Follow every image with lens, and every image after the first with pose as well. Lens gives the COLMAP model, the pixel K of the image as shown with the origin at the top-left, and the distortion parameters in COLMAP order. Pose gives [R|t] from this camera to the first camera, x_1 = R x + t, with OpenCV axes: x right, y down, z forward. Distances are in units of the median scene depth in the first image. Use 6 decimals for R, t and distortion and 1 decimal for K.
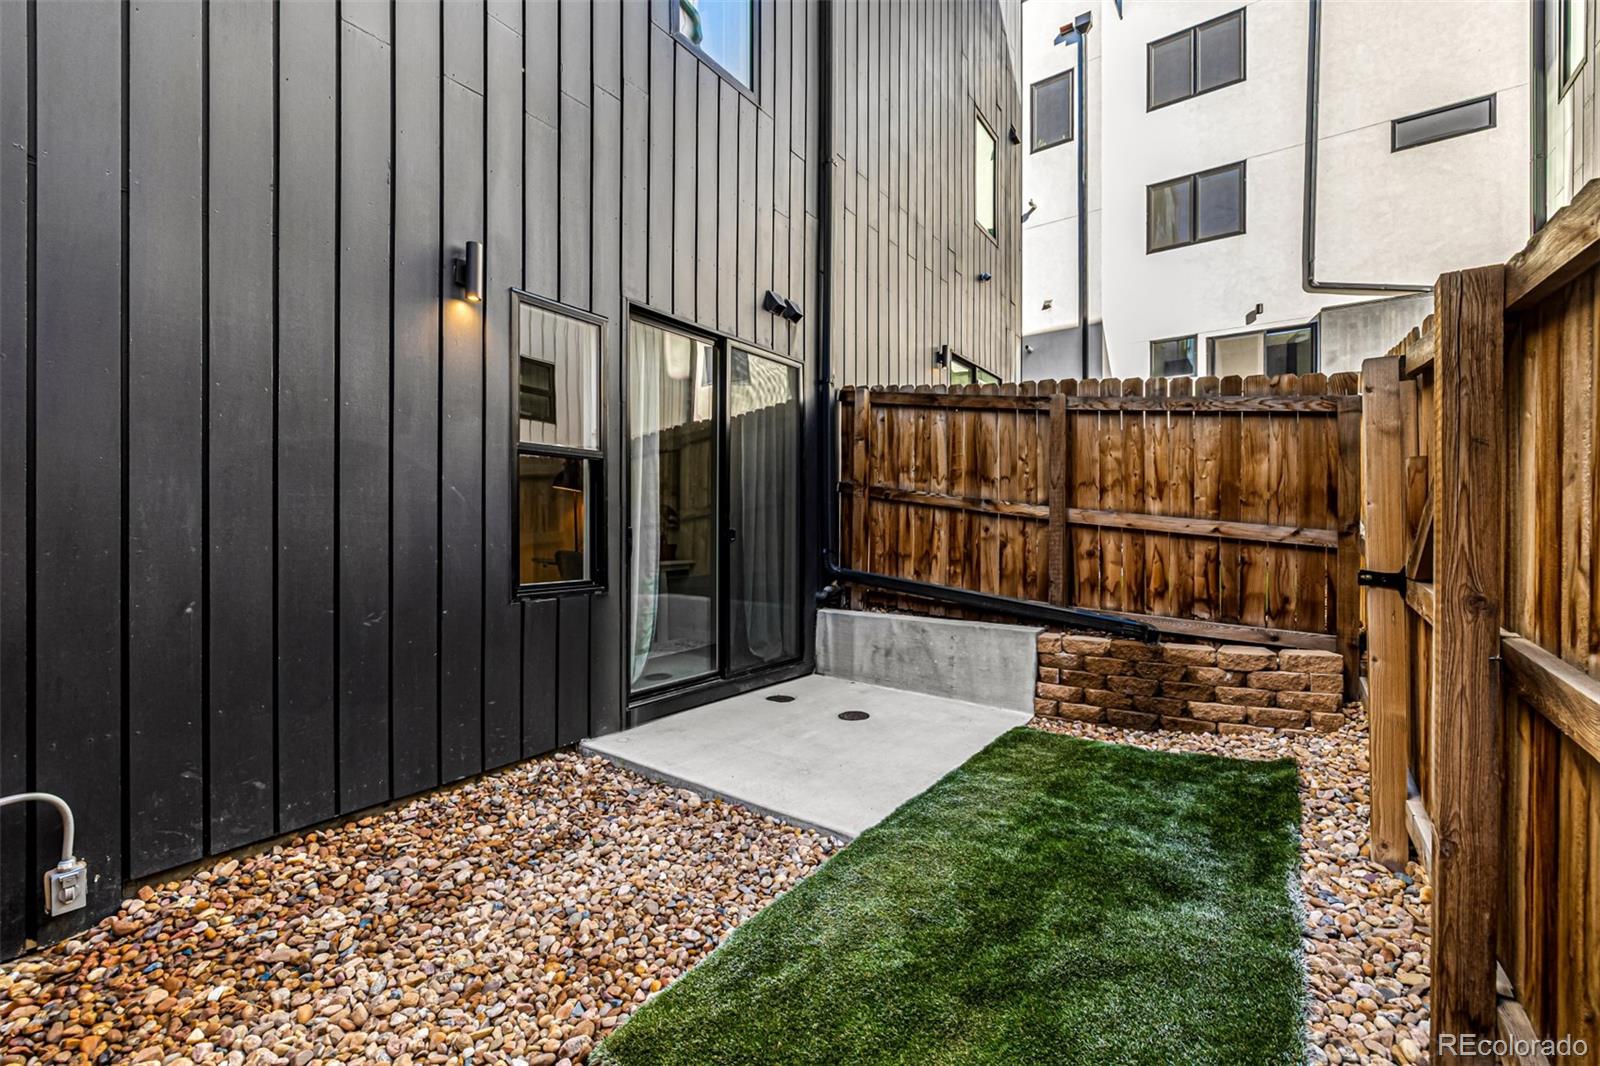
lens RADIAL K [[667.6, 0, 792.3], [0, 667.6, 529.0], [0, 0, 1]] dist [0.002573, 0.000511]
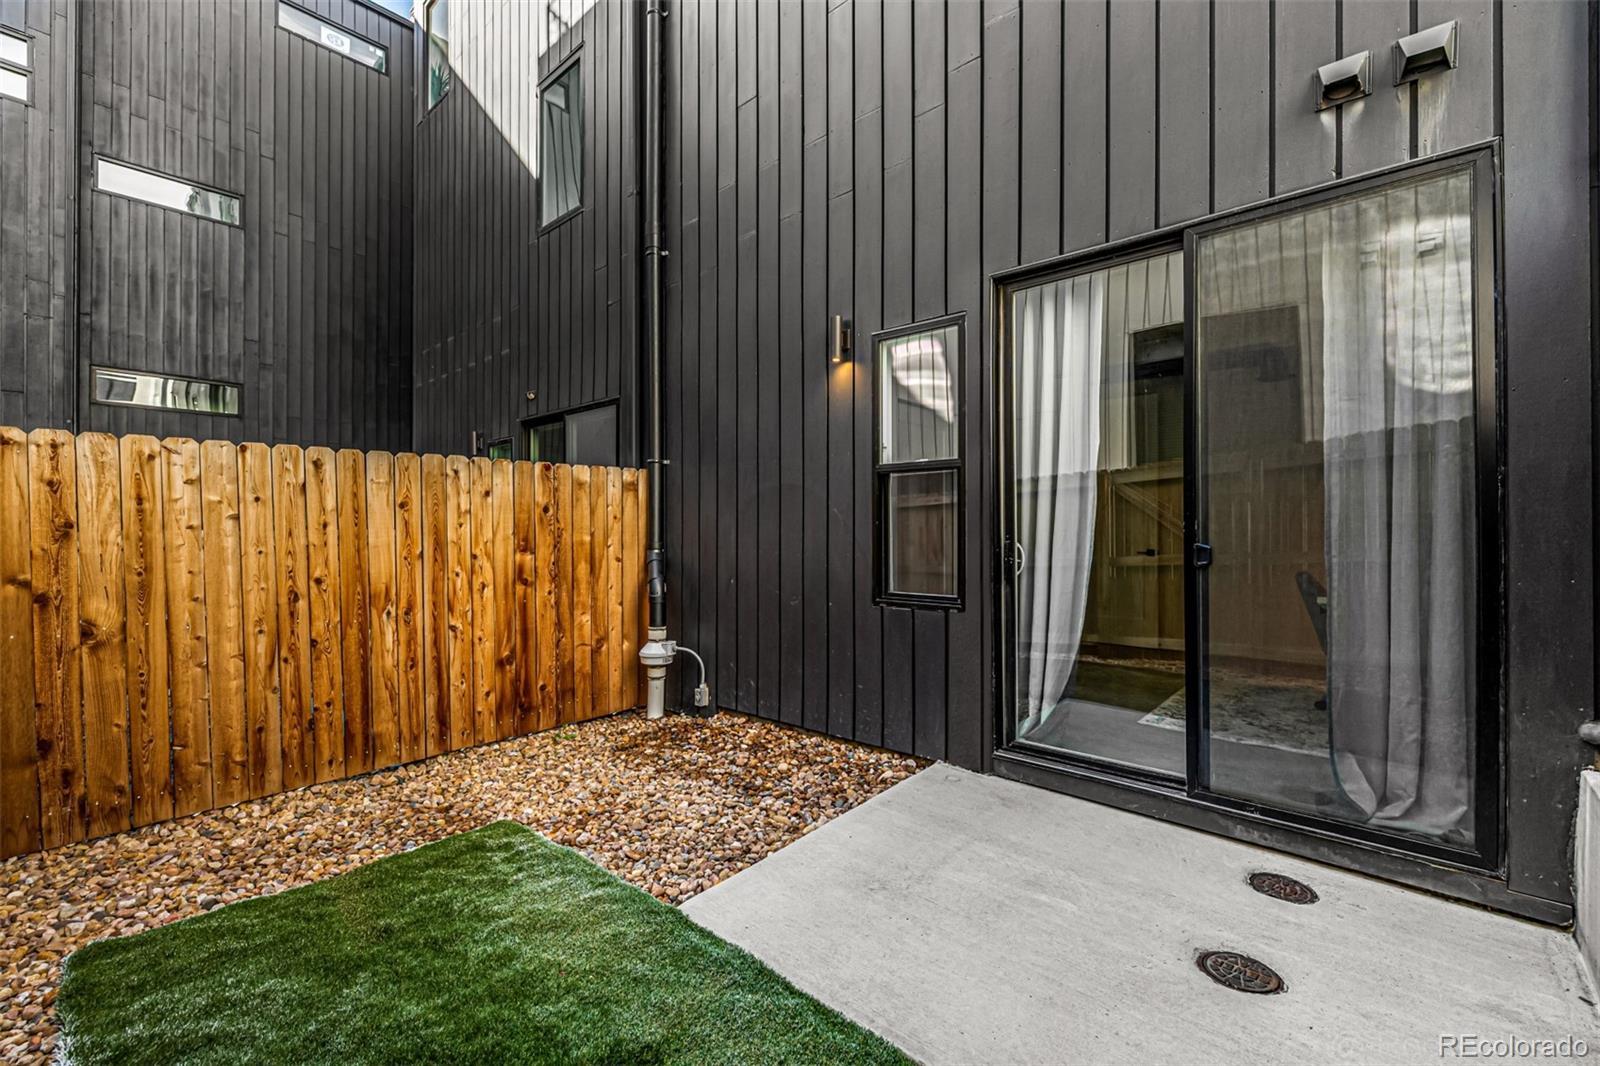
lens RADIAL K [[667.6, 0, 792.3], [0, 667.6, 529.0], [0, 0, 1]] dist [0.002573, 0.000511]
pose [[-0.103543, -0.007708, -0.994595, 0.788430], [-0.001363, 0.999970, -0.007607, -0.013828], [0.994624, 0.000567, -0.103550, 1.046369]]
